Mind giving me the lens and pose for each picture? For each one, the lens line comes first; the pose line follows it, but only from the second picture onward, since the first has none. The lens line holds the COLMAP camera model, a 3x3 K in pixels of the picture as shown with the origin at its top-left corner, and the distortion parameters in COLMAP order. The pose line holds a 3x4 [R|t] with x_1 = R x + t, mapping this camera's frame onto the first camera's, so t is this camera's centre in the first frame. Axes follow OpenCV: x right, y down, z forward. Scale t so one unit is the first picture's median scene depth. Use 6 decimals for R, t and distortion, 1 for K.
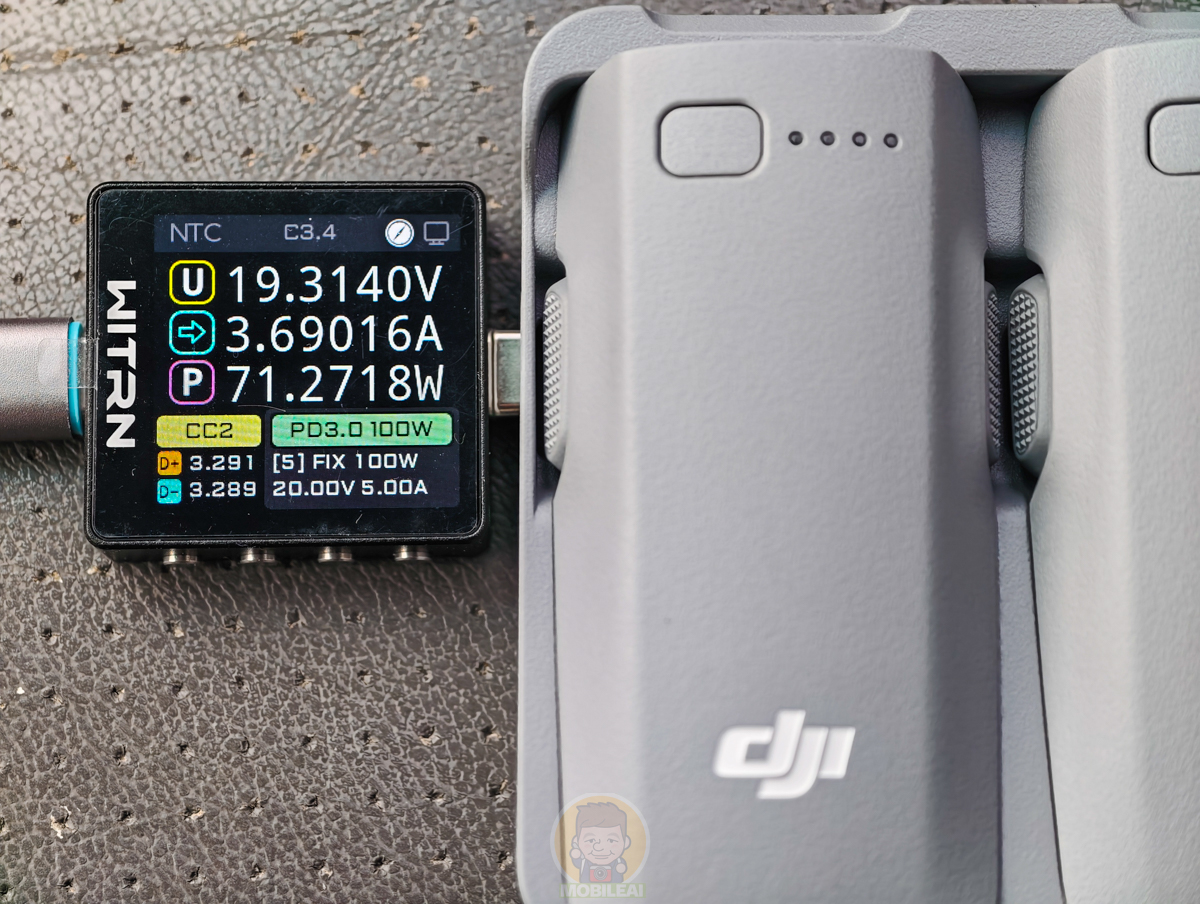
lens RADIAL K [[3041.8, 0, 572.9], [0, 3041.8, 458.4], [0, 0, 1]] dist [0.419086, 0.000000]
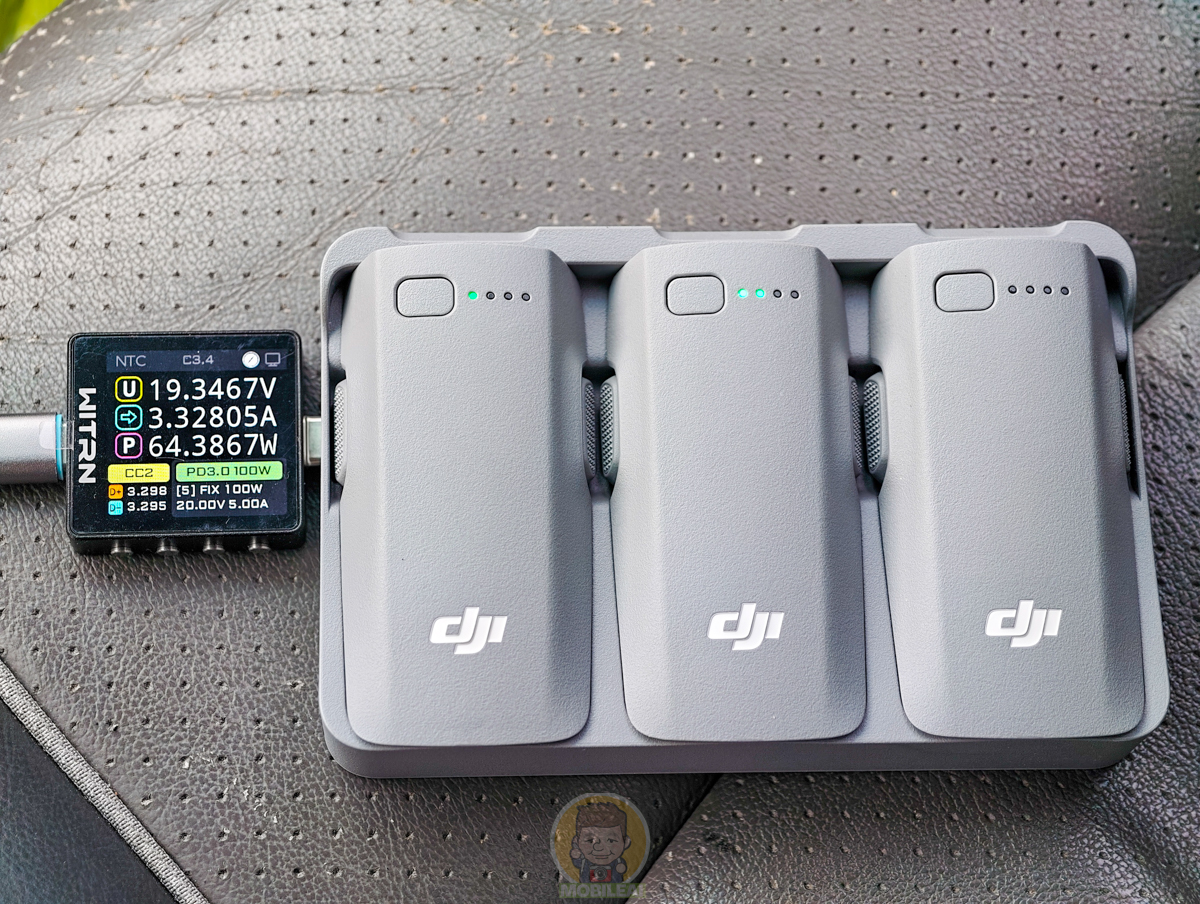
lens RADIAL K [[3041.8, 0, 600.3], [0, 3041.8, 452.2], [0, 0, 1]] dist [0.419086, 0.000000]
pose [[0.998793, -0.015375, 0.046642, 0.059532], [0.021502, 0.990769, -0.133847, 0.215527], [-0.044153, 0.134688, 0.989904, -0.718922]]
